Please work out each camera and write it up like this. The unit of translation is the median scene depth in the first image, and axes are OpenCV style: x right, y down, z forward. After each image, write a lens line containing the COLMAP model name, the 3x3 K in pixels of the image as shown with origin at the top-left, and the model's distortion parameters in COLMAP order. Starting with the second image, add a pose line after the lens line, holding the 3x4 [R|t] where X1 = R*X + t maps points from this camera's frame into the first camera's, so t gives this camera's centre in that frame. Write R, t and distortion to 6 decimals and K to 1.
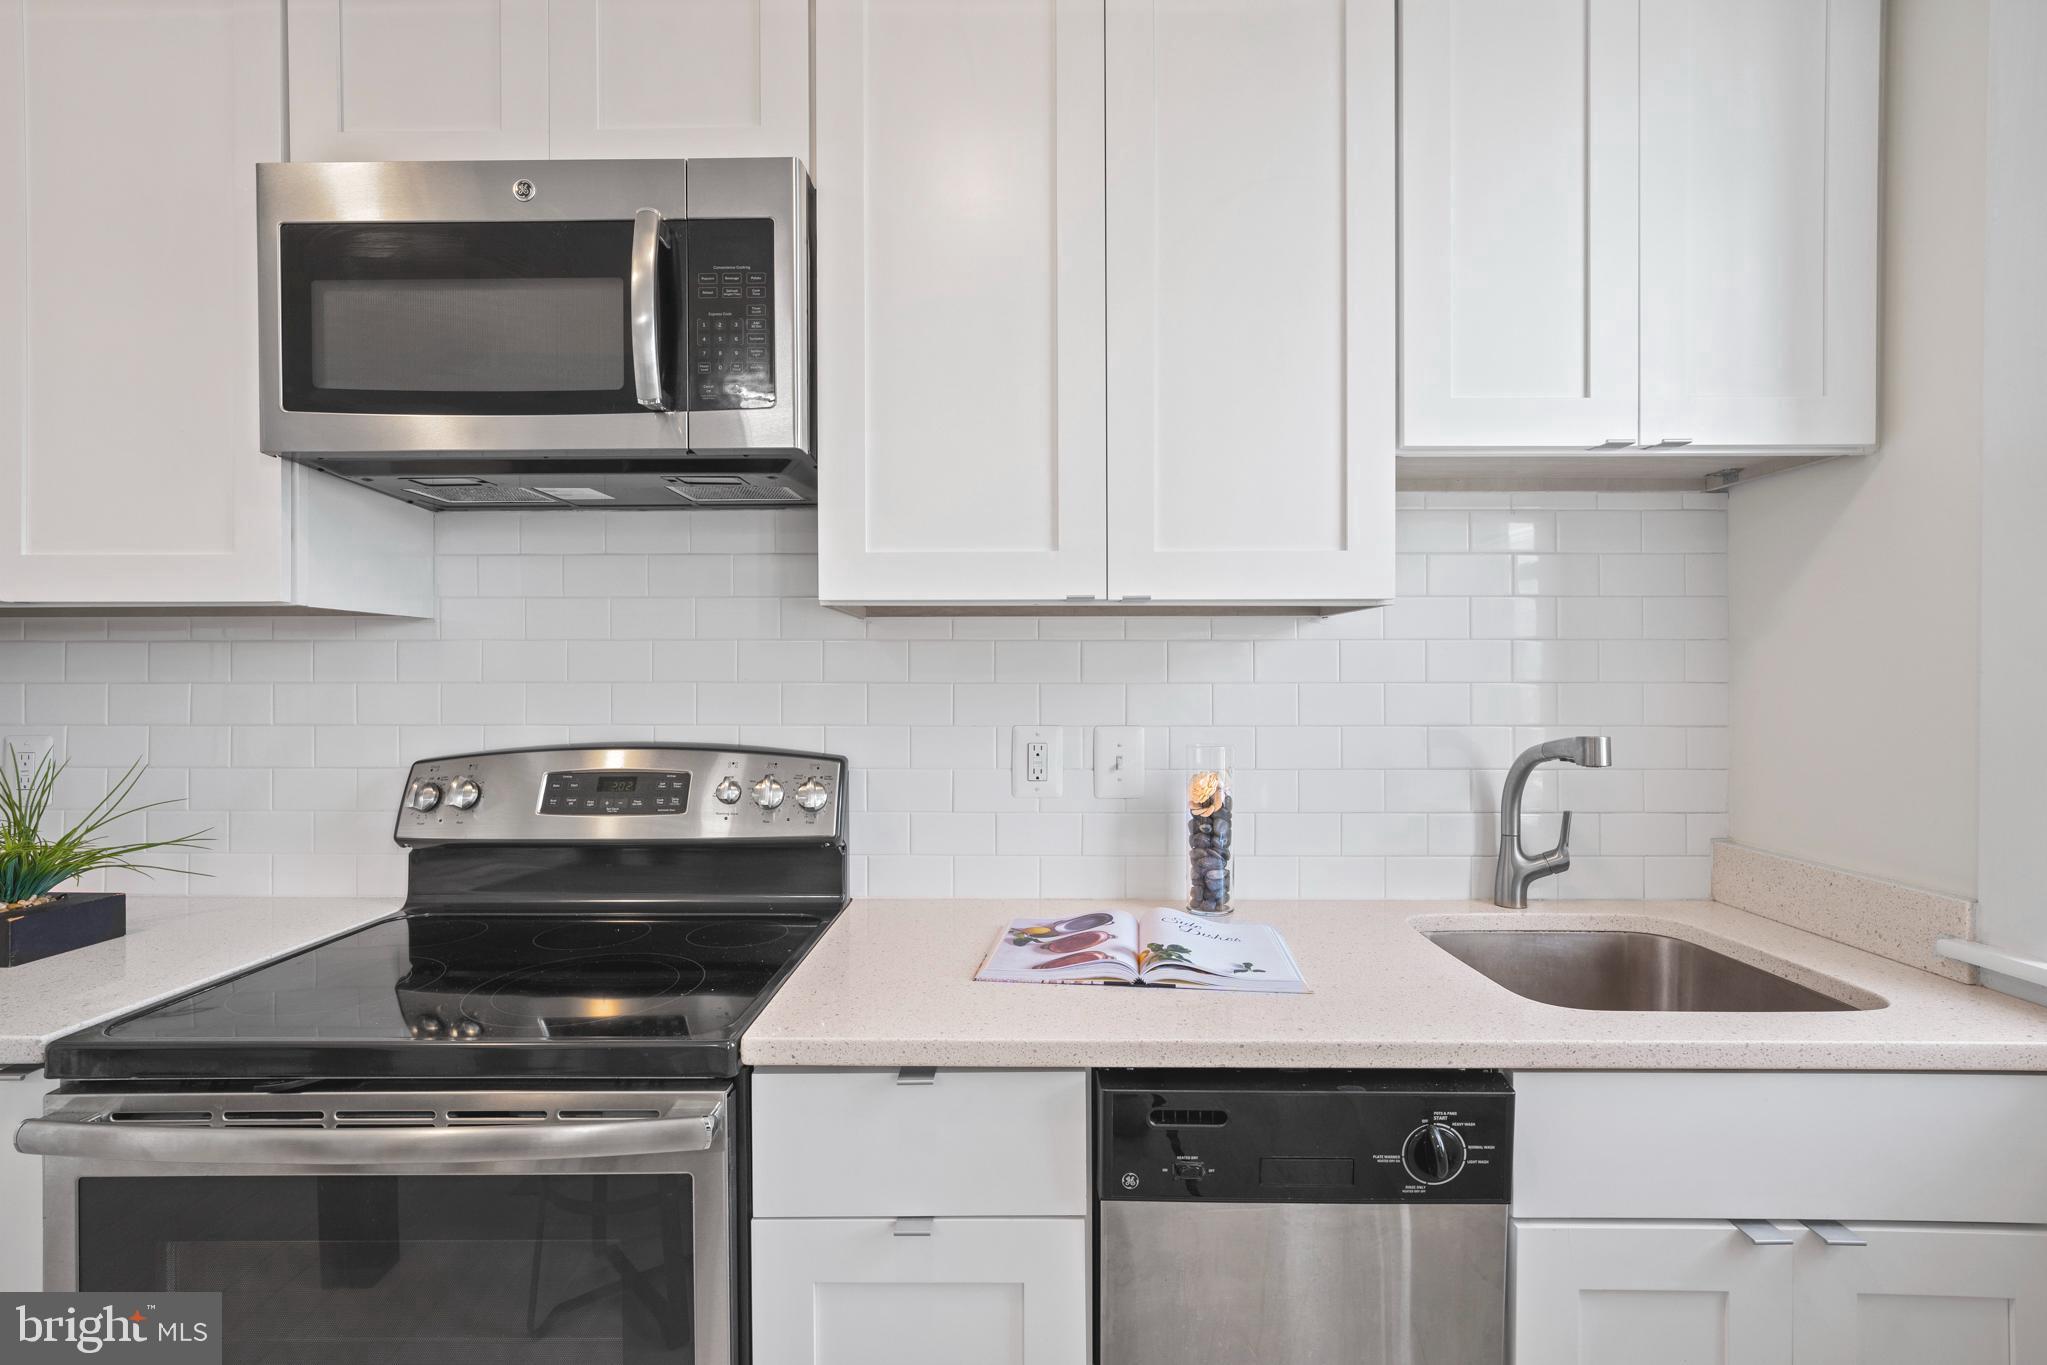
lens RADIAL K [[919.4, 0, 1025.4], [0, 919.4, 676.0], [0, 0, 1]] dist [-0.007707, -0.000010]
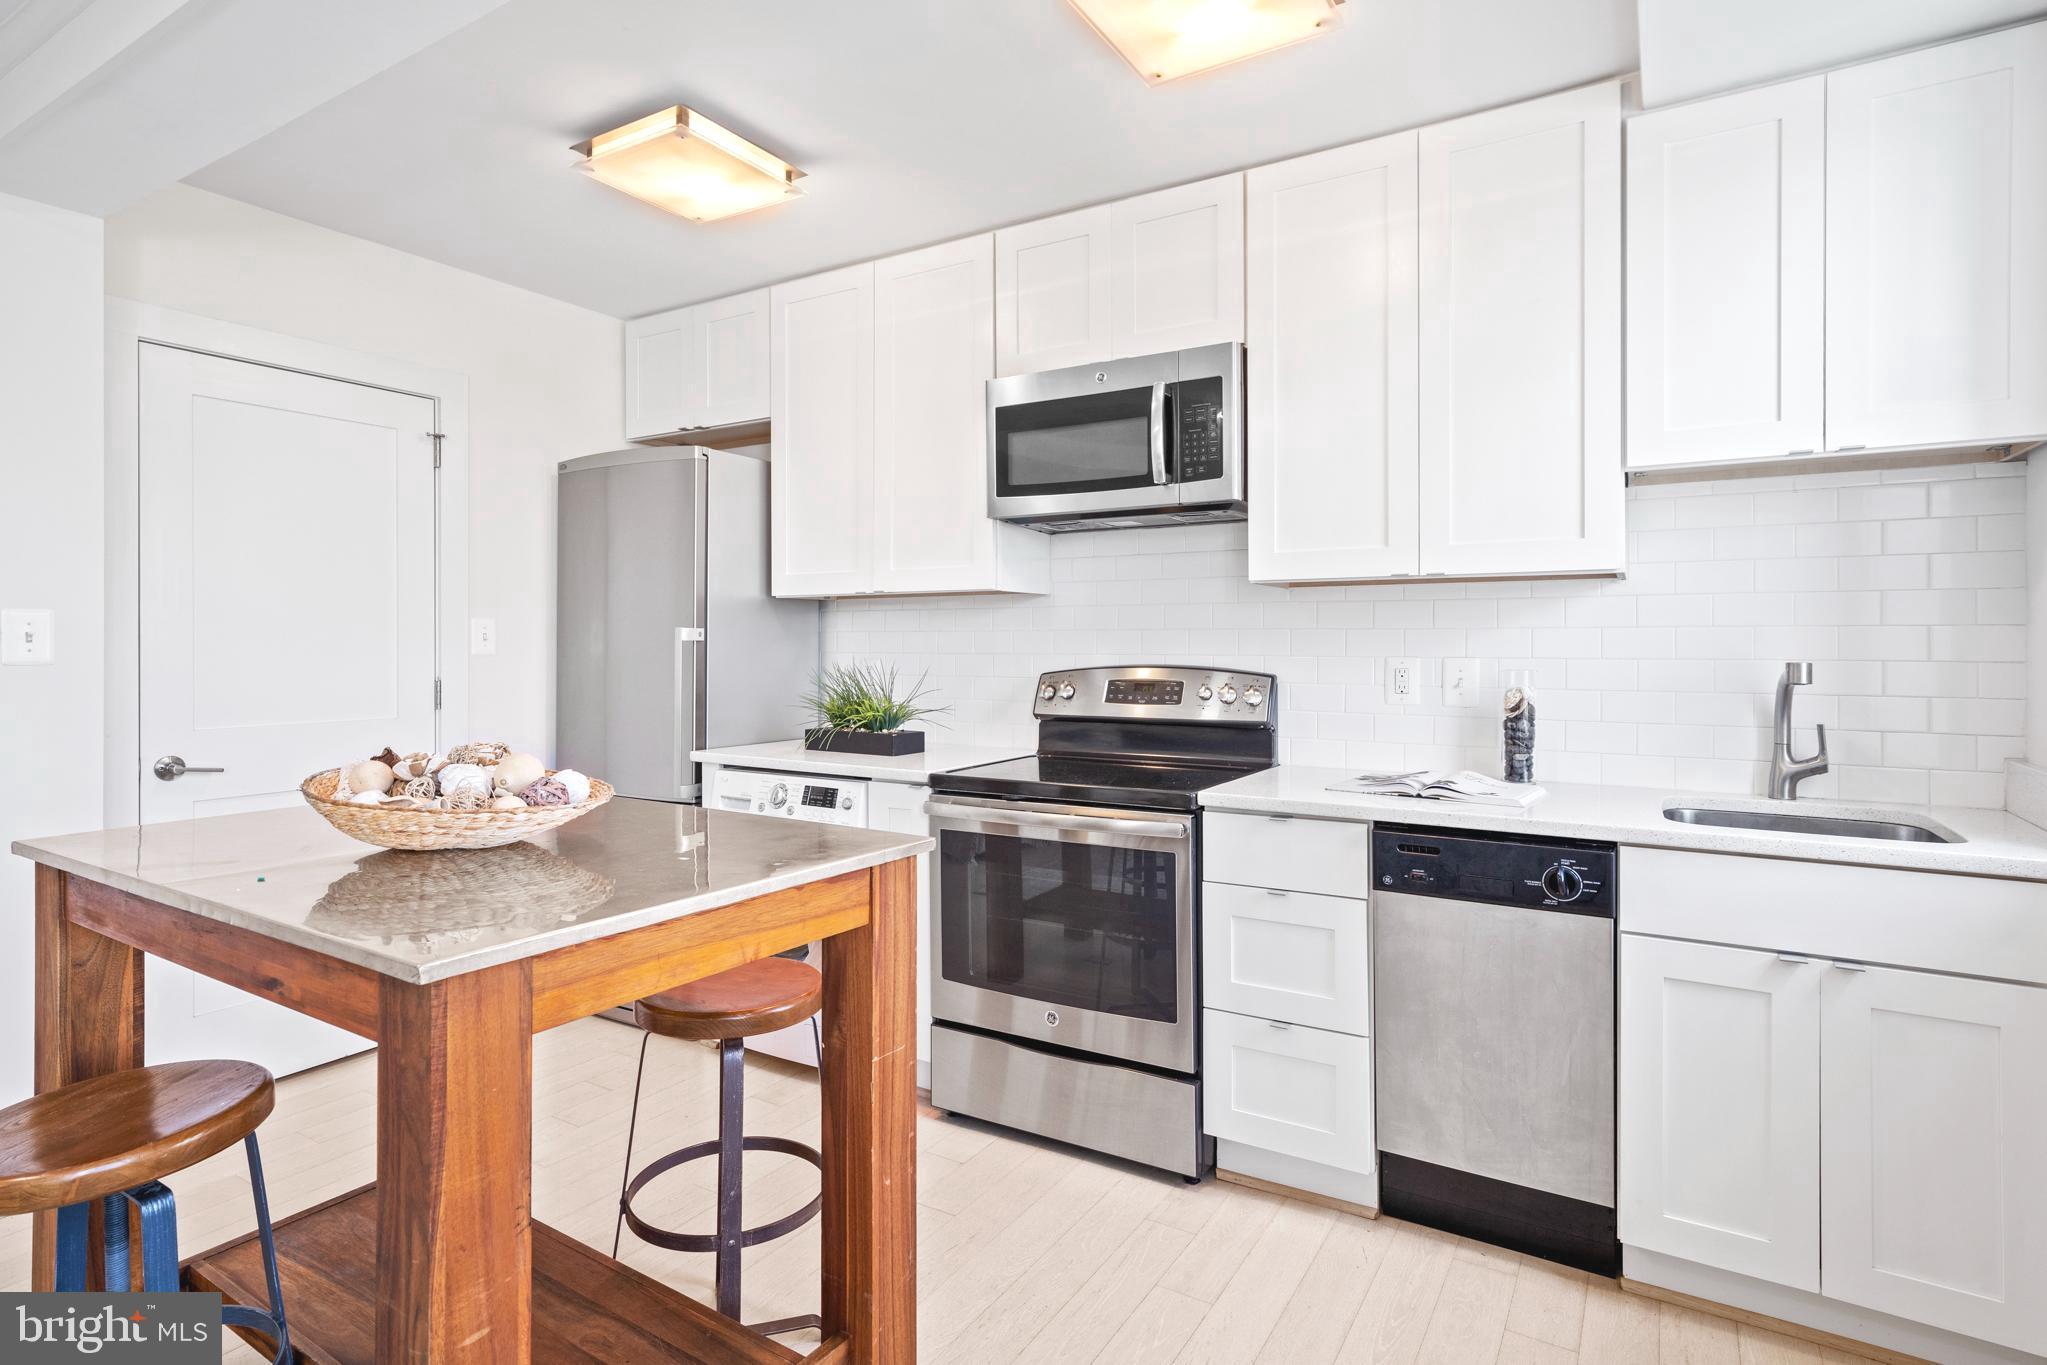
lens RADIAL K [[1041.6, 0, 1024.2], [0, 1041.6, 646.5], [0, 0, 1]] dist [0.002898, -0.000014]
pose [[0.860663, 0.002951, -0.509166, 0.422074], [-0.001299, 0.999993, 0.003600, 0.038141], [0.509173, -0.002437, 0.860661, -0.944138]]
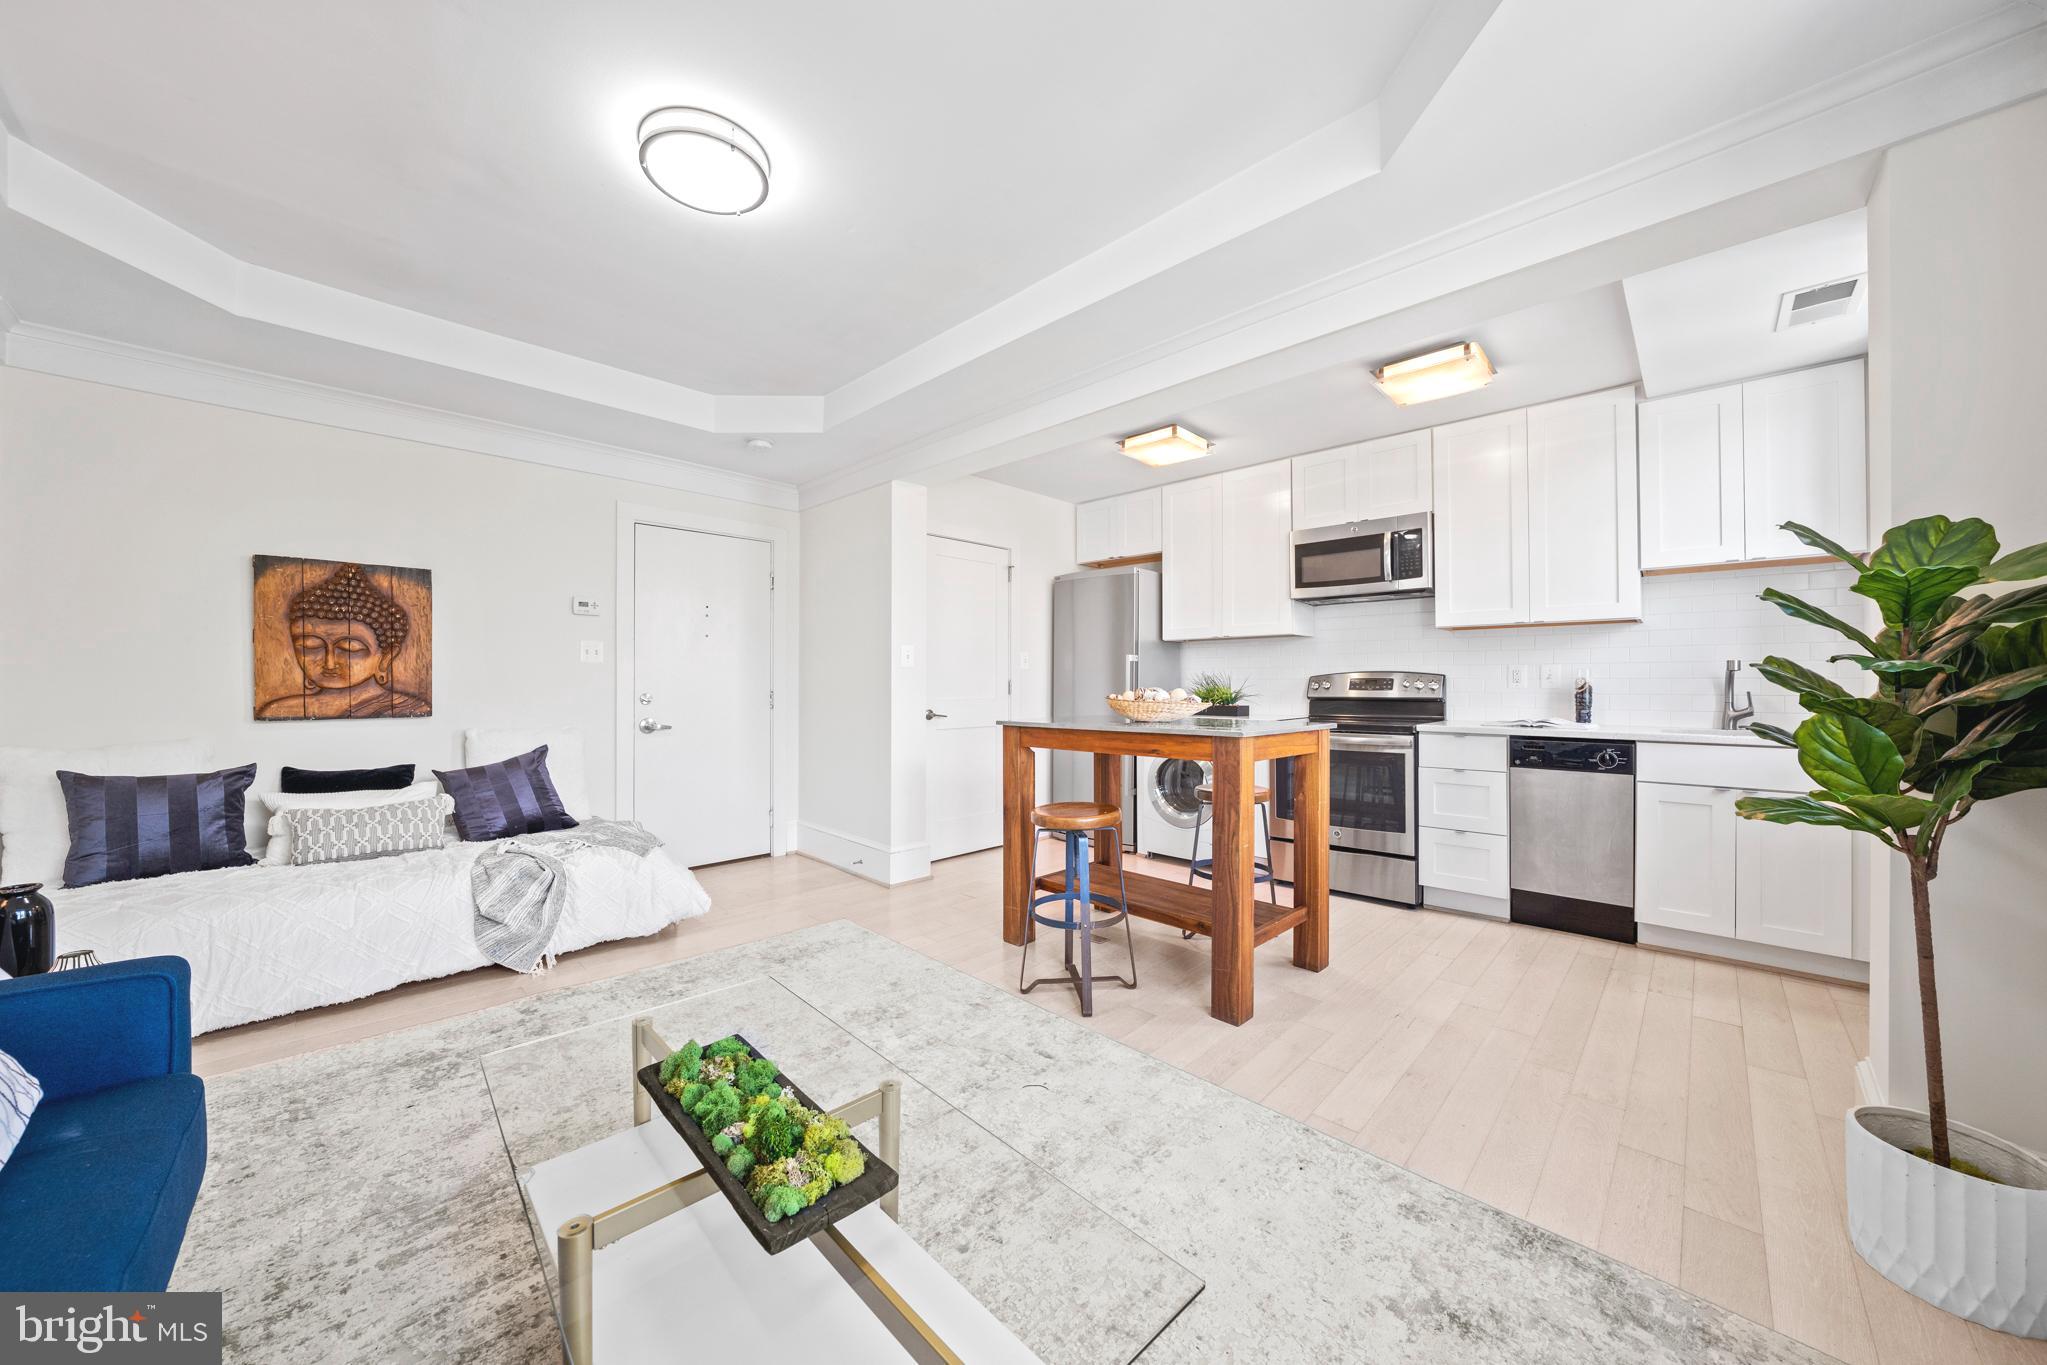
lens RADIAL K [[713.1, 0, 1023.5], [0, 713.1, 682.5], [0, 0, 1]] dist [-0.024280, 0.000148]
pose [[0.731241, -0.000085, -0.682119, 0.486086], [-0.000868, 0.999999, -0.001056, 0.142265], [0.682119, 0.001365, 0.731240, -2.136422]]
